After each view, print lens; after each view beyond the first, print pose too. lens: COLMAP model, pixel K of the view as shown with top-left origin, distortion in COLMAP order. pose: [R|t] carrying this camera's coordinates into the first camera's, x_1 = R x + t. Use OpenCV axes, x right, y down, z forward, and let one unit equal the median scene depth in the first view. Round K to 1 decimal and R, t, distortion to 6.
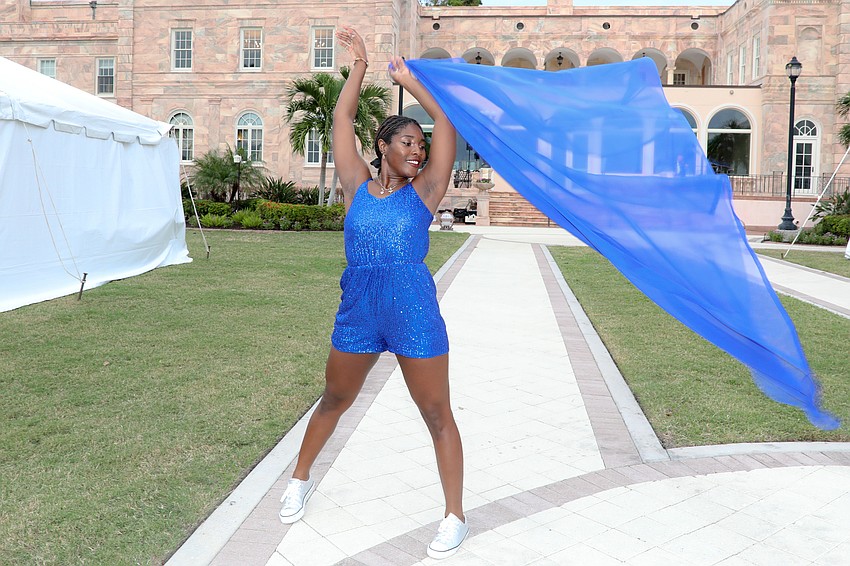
lens RADIAL K [[696.1, 0, 419.5], [0, 696.1, 217.6], [0, 0, 1]] dist [-0.056225, 0.040632]
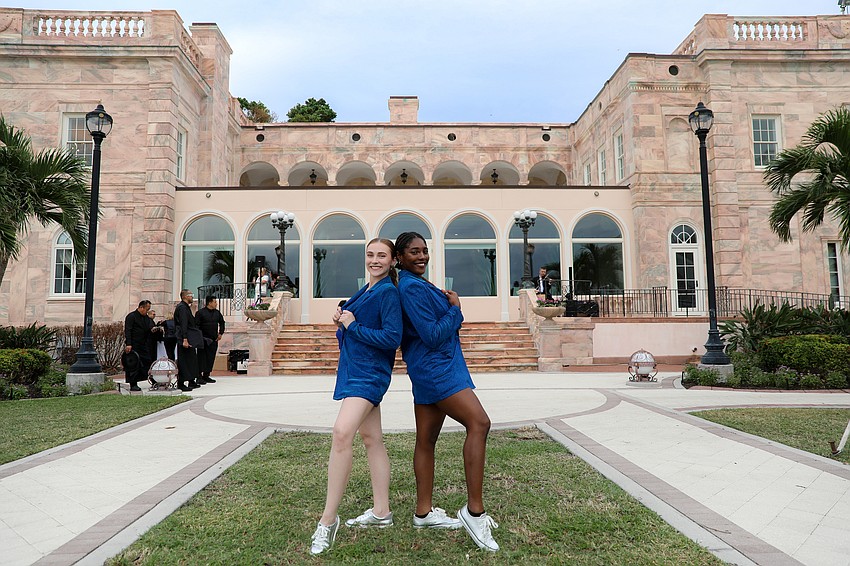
lens RADIAL K [[566.2, 0, 427.2], [0, 566.2, 282.1], [0, 0, 1]] dist [-0.053554, 0.015113]
pose [[0.984893, -0.020509, 0.171944, 0.129171], [0.041745, 0.991797, -0.120817, -0.004011], [-0.168056, 0.126170, 0.977670, 0.369975]]
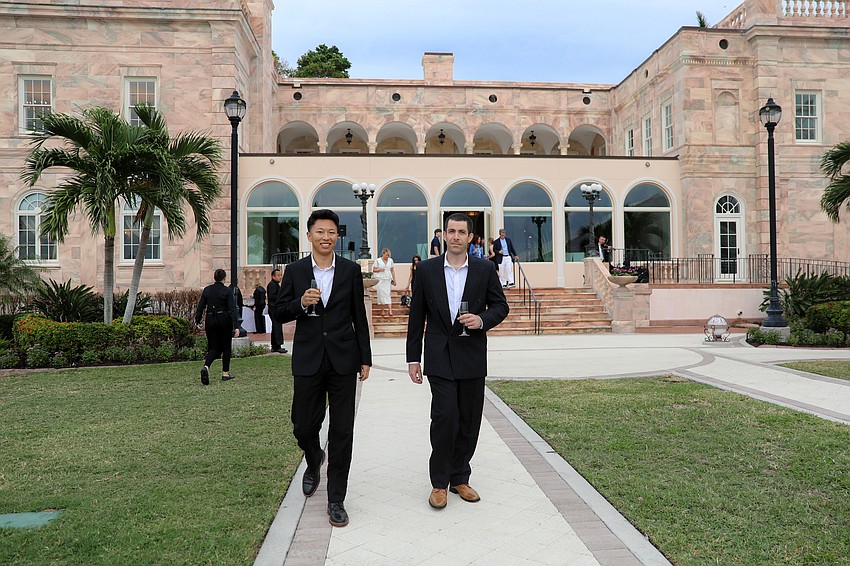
lens RADIAL K [[620.8, 0, 438.5], [0, 620.8, 287.4], [0, 0, 1]] dist [-0.052868, 0.010849]
pose [[0.974538, -0.034991, 0.221475, 0.021154], [0.043827, 0.998422, -0.035104, -0.012121], [-0.219897, 0.043917, 0.974534, 0.298247]]
